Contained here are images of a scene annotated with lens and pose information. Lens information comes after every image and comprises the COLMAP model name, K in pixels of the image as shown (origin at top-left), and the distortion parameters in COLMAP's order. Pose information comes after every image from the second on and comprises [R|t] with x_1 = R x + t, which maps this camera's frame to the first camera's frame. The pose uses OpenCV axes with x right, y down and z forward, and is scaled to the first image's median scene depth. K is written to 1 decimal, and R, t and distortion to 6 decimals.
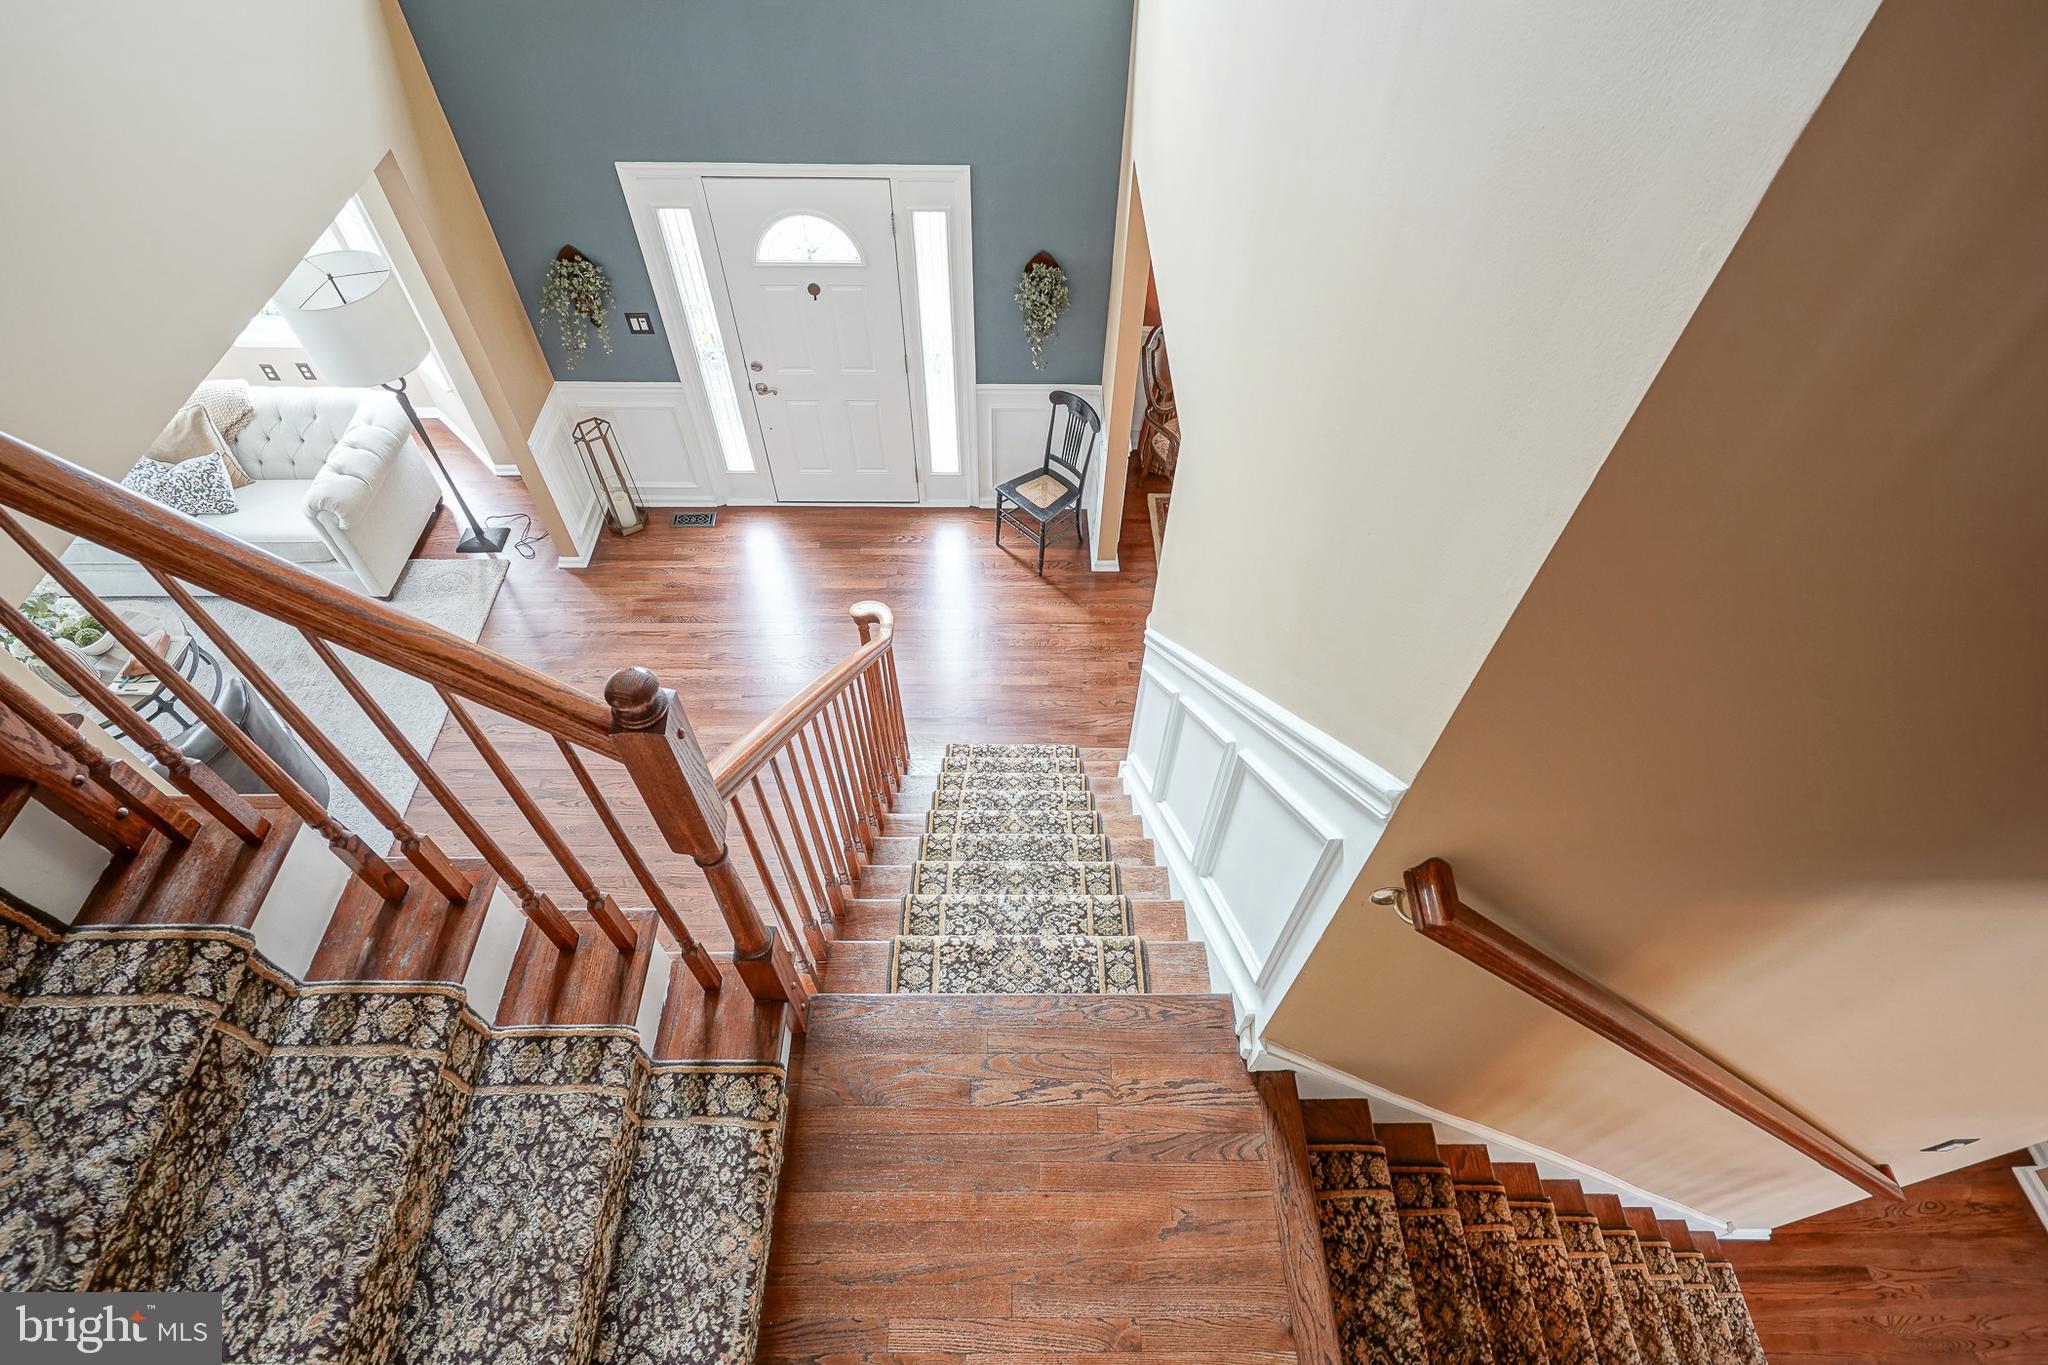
lens RADIAL K [[1021.8, 0, 1020.3], [0, 1021.8, 714.5], [0, 0, 1]] dist [-0.016279, 0.007355]
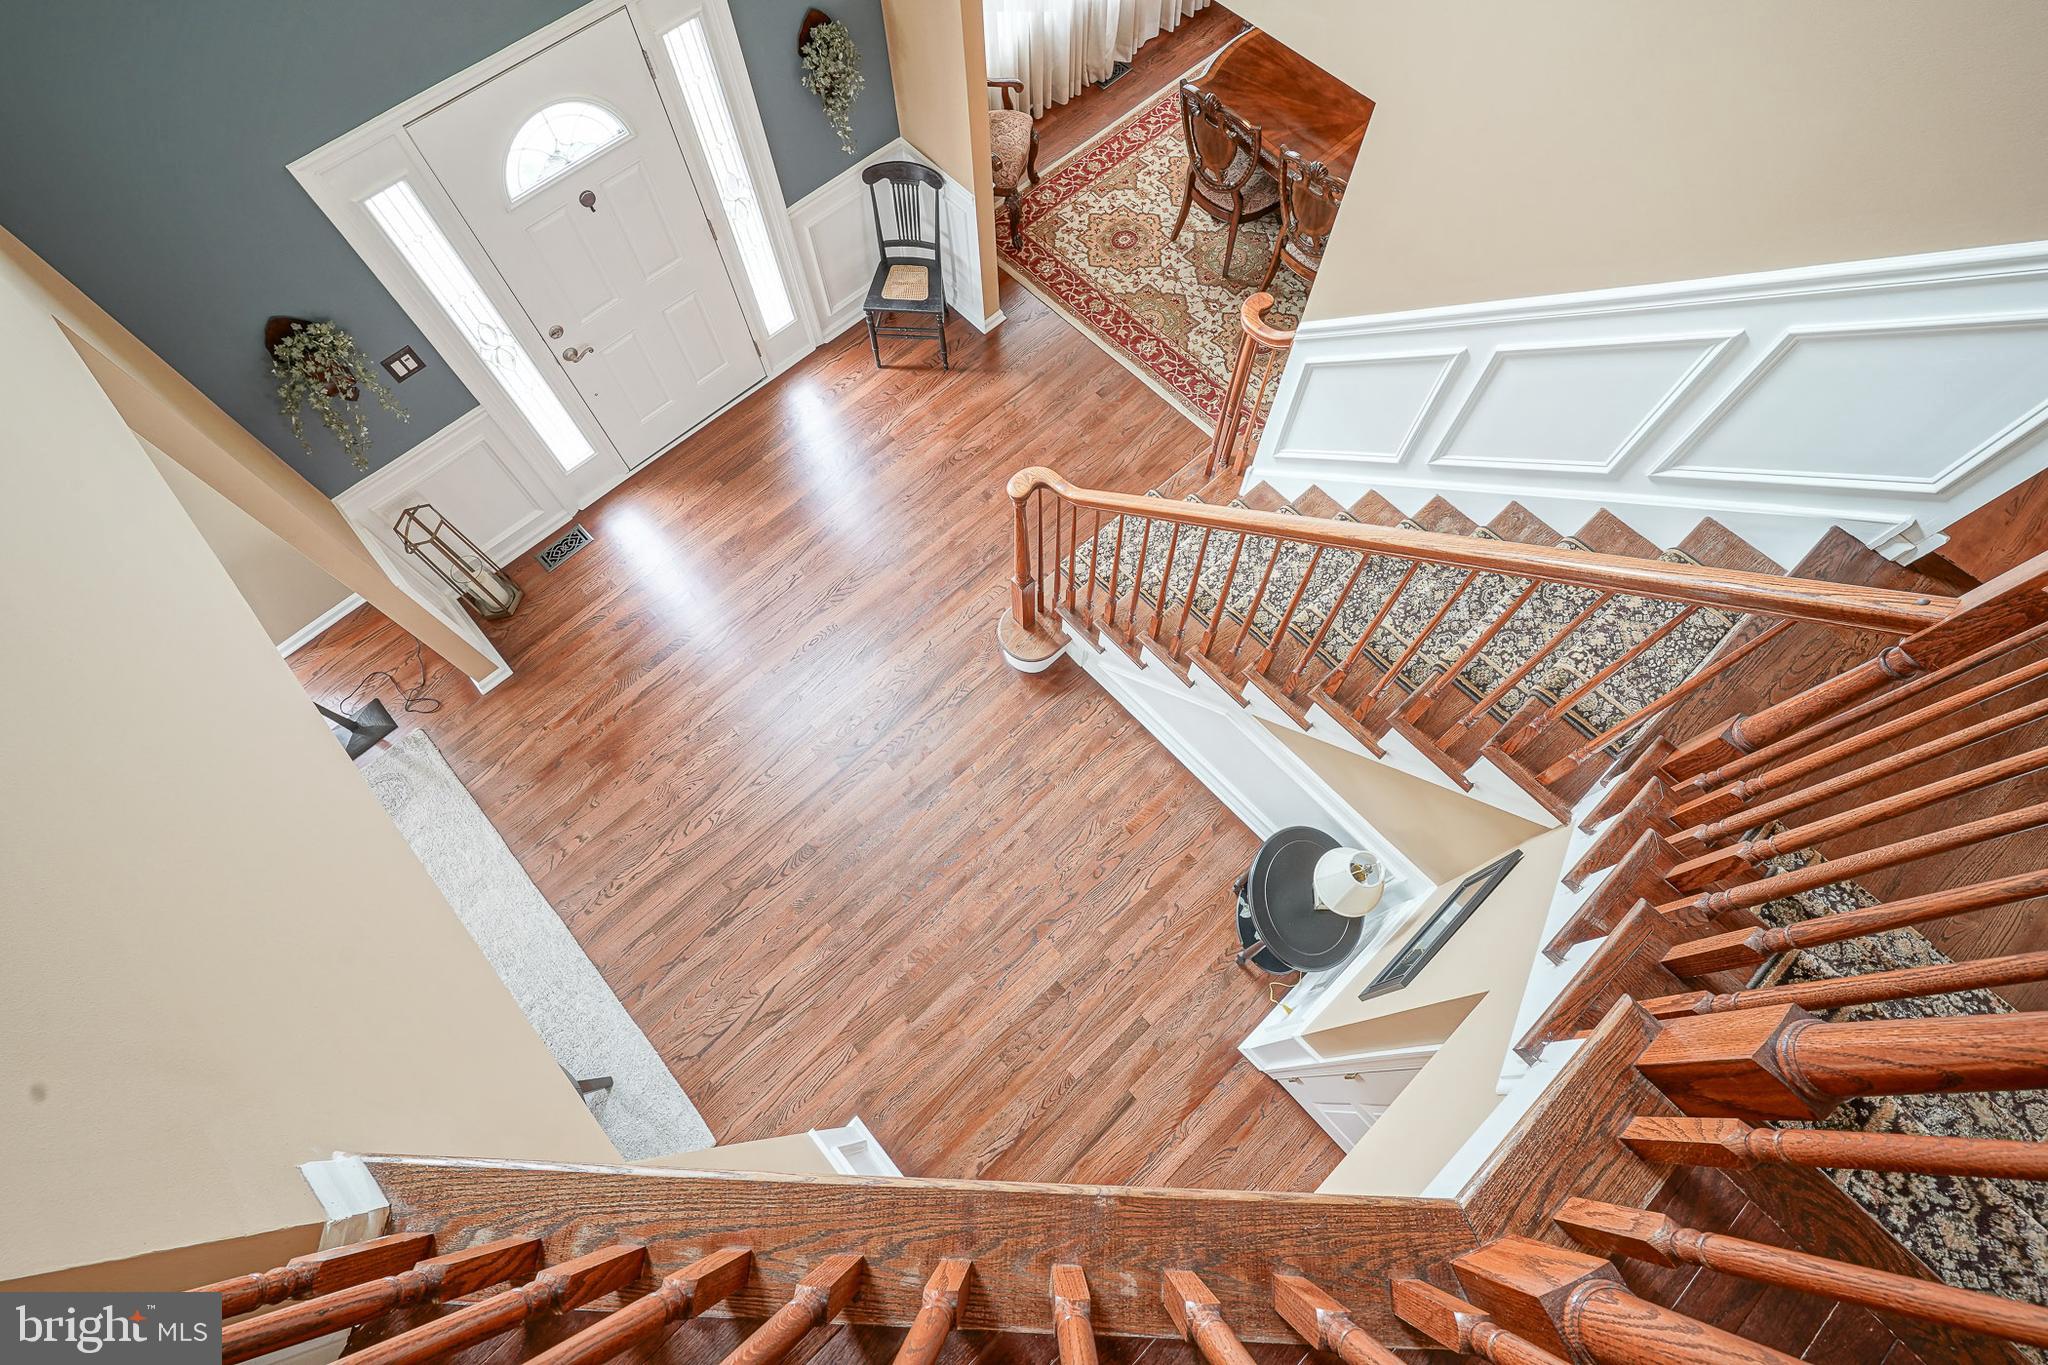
lens RADIAL K [[1002.3, 0, 1024.0], [0, 1002.3, 682.5], [0, 0, 1]] dist [-0.000970, 0.000809]
pose [[0.740890, -0.628529, 0.236715, -0.357949], [0.550594, 0.770235, 0.321845, -0.192117], [-0.384616, -0.108118, 0.916723, 0.133008]]
